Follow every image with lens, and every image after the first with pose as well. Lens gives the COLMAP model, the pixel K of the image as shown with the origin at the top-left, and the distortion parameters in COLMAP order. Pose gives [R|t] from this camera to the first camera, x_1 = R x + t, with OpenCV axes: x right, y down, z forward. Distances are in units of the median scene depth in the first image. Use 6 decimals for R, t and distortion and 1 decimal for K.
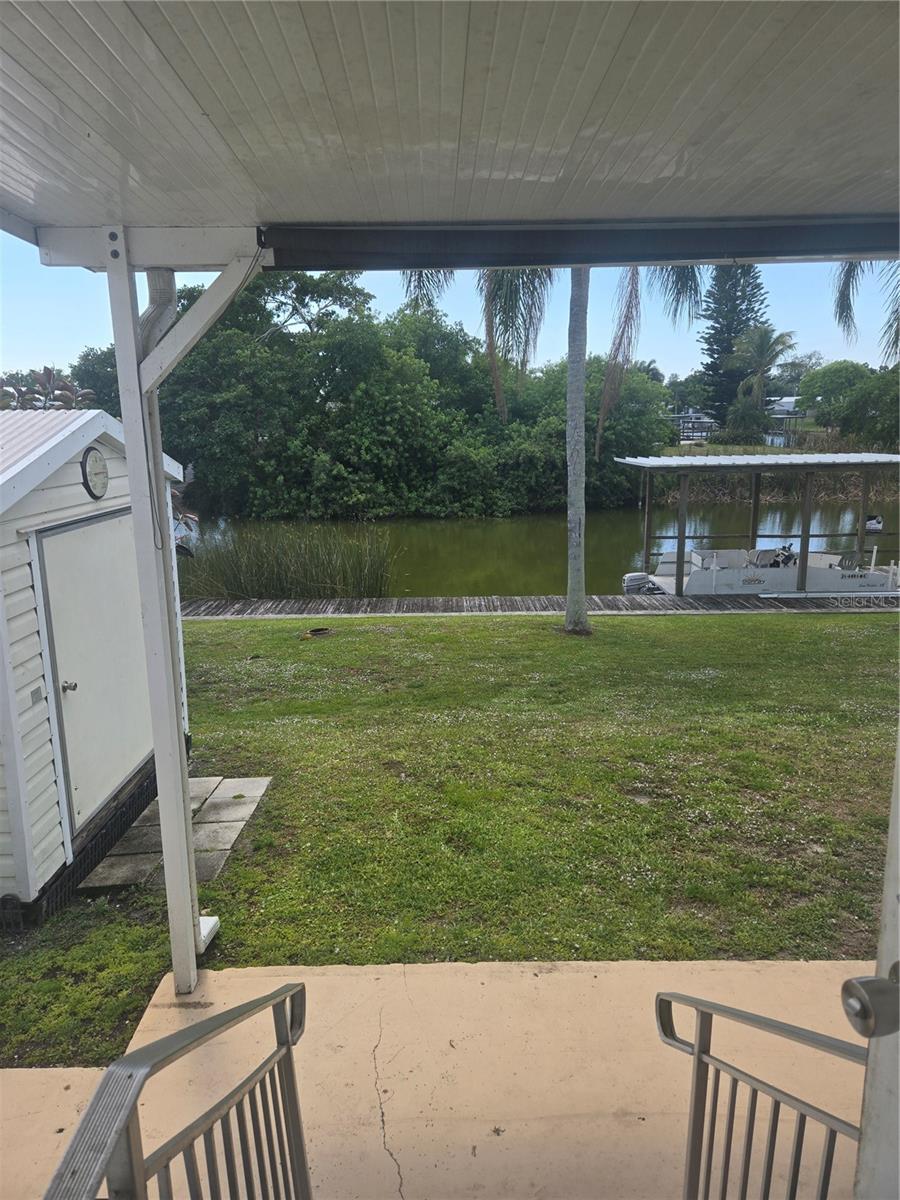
lens RADIAL K [[799.3, 0, 453.2], [0, 799.3, 583.1], [0, 0, 1]] dist [0.076501, -0.061816]
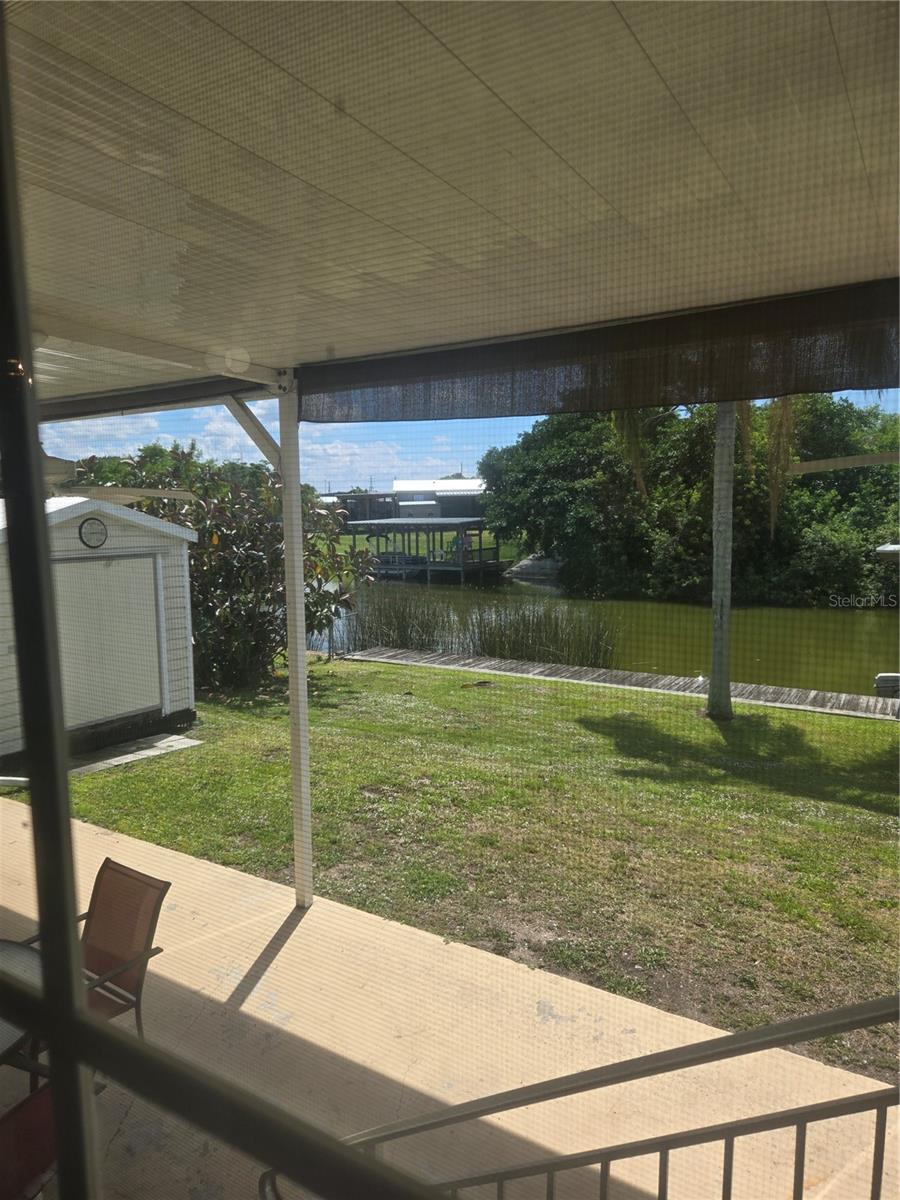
lens RADIAL K [[799.3, 0, 437.3], [0, 799.3, 617.6], [0, 0, 1]] dist [0.076501, -0.061816]
pose [[0.839215, 0.072109, -0.538997, 0.326196], [-0.104026, 0.994153, -0.028966, 0.004731], [0.533757, 0.080378, 0.841809, -0.012129]]
